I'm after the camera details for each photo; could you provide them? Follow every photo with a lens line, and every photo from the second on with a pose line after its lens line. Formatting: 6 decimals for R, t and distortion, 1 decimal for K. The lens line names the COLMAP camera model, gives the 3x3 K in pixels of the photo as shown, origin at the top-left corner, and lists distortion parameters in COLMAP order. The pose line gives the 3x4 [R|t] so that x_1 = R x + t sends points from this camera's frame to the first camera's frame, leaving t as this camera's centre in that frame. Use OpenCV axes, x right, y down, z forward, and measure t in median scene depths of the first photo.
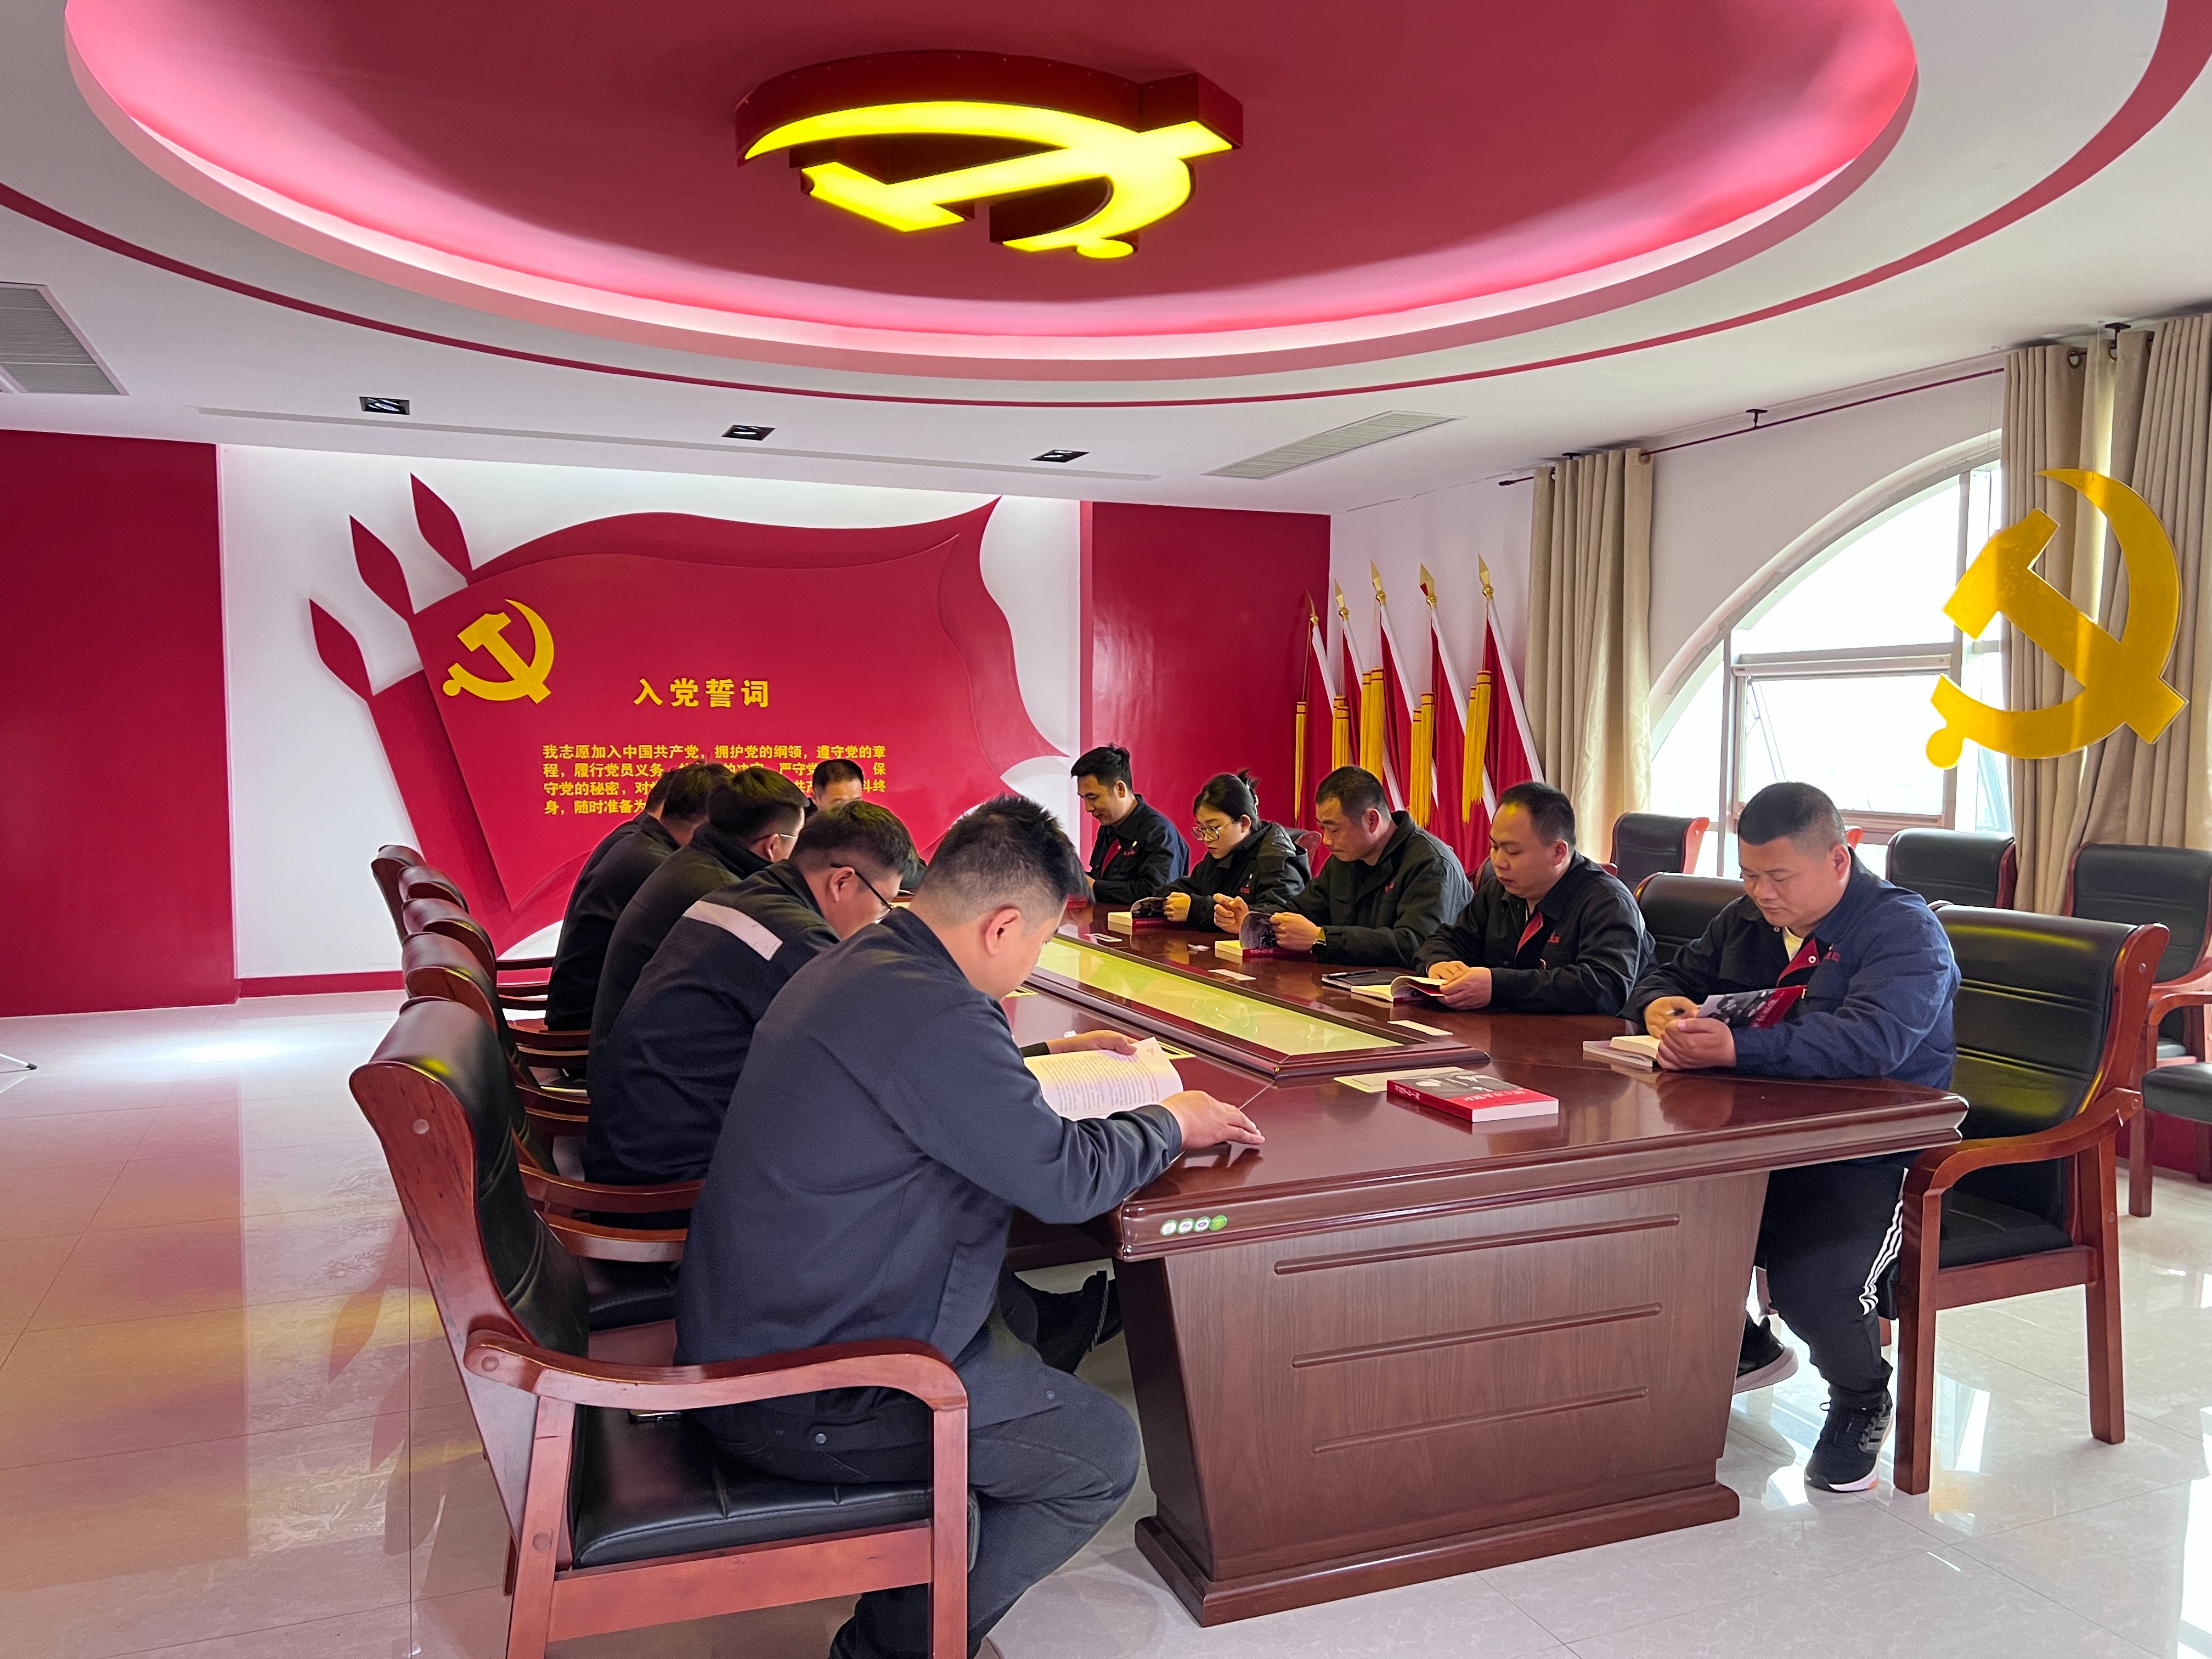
lens RADIAL K [[1682.8, 0, 1104.2], [0, 1682.8, 829.8], [0, 0, 1]] dist [-0.002489, -0.000183]
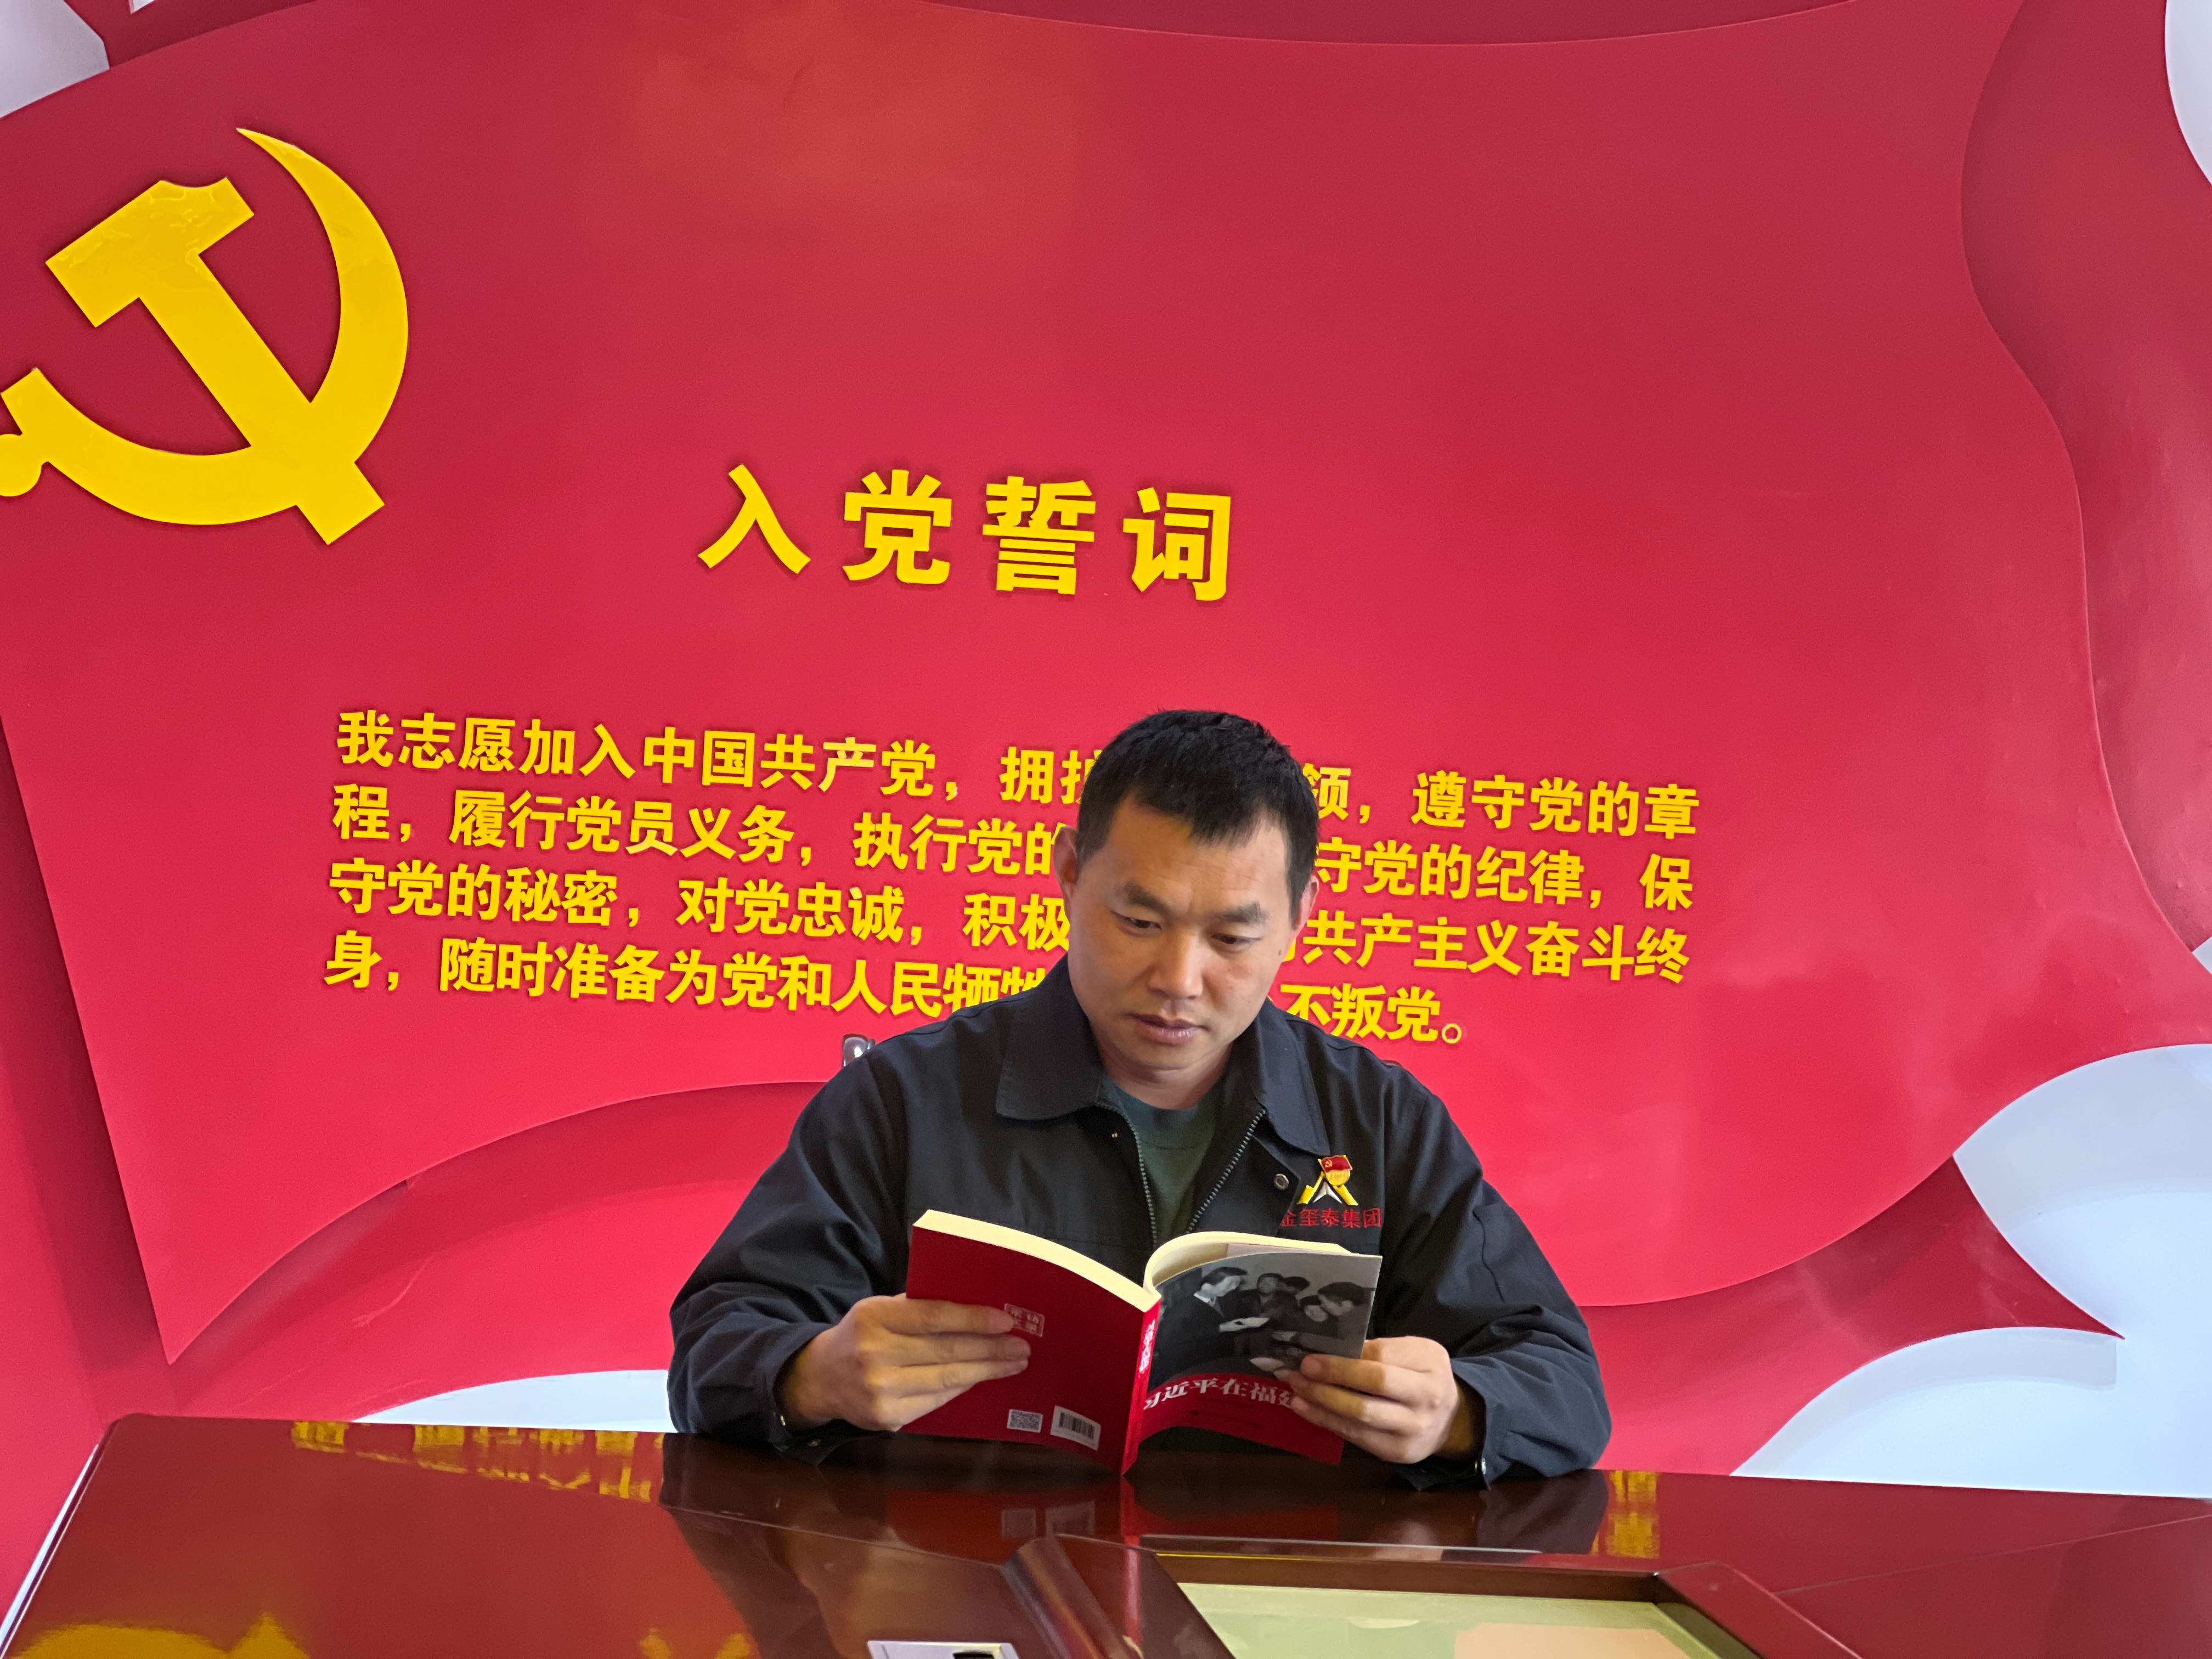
lens RADIAL K [[4962.0, 0, 1105.2], [0, 4962.0, 829.2], [0, 0, 1]] dist [-0.316273, 0.000000]
pose [[0.968964, 0.054145, -0.241198, -0.043556], [-0.068141, 0.996419, -0.050063, -0.003427], [0.237623, 0.064944, 0.969184, 0.310840]]
